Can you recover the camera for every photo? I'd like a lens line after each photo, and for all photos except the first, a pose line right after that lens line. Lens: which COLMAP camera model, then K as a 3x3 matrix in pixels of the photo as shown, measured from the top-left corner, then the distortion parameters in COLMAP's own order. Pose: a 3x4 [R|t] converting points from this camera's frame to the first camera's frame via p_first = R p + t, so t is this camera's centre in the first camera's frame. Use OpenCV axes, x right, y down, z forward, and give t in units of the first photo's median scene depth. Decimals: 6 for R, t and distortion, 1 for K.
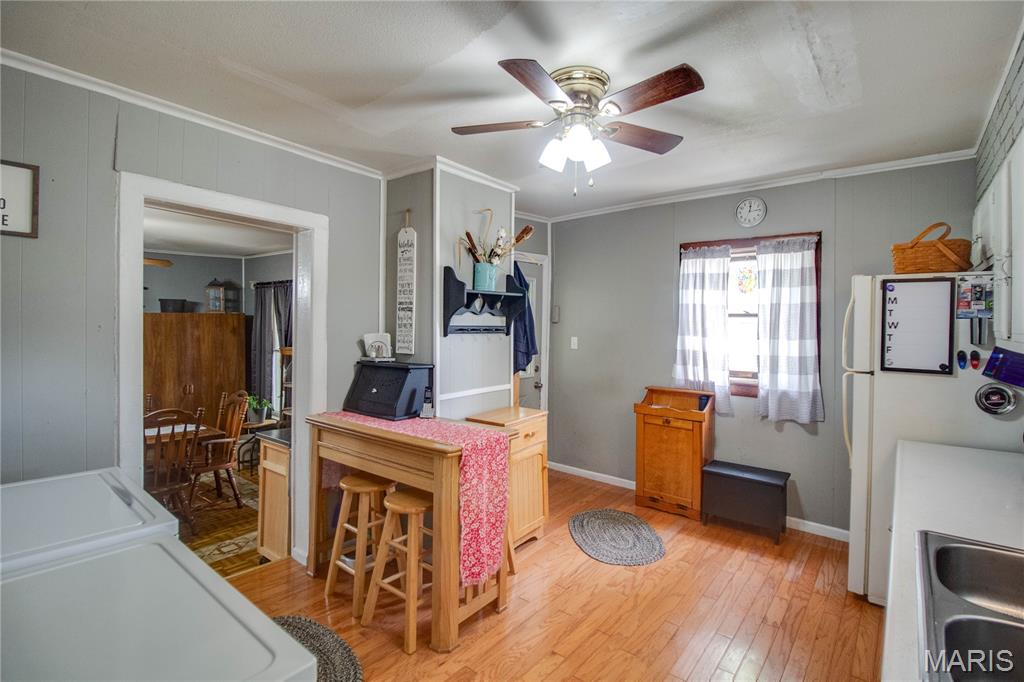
lens RADIAL K [[495.5, 0, 516.8], [0, 495.5, 325.1], [0, 0, 1]] dist [0.001054, -0.013012]
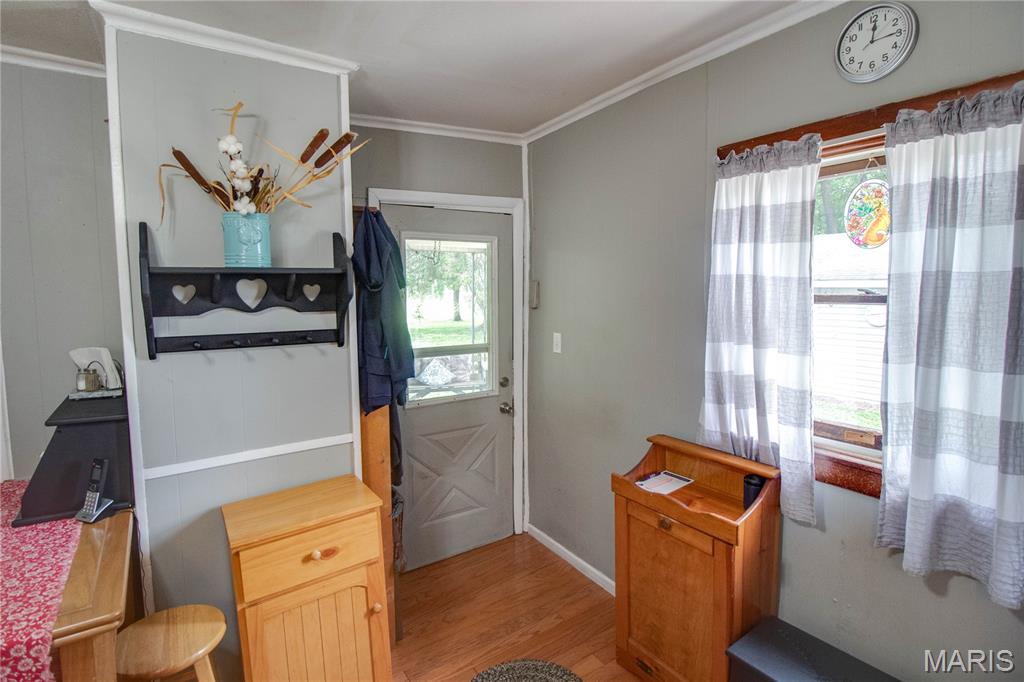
lens RADIAL K [[504.6, 0, 511.1], [0, 504.6, 325.4], [0, 0, 1]] dist [-0.002987, -0.011398]
pose [[0.954018, -0.000411, -0.299748, 0.308391], [0.020267, 0.997799, 0.063135, -0.031141], [0.299063, -0.066307, 0.951927, 0.505923]]
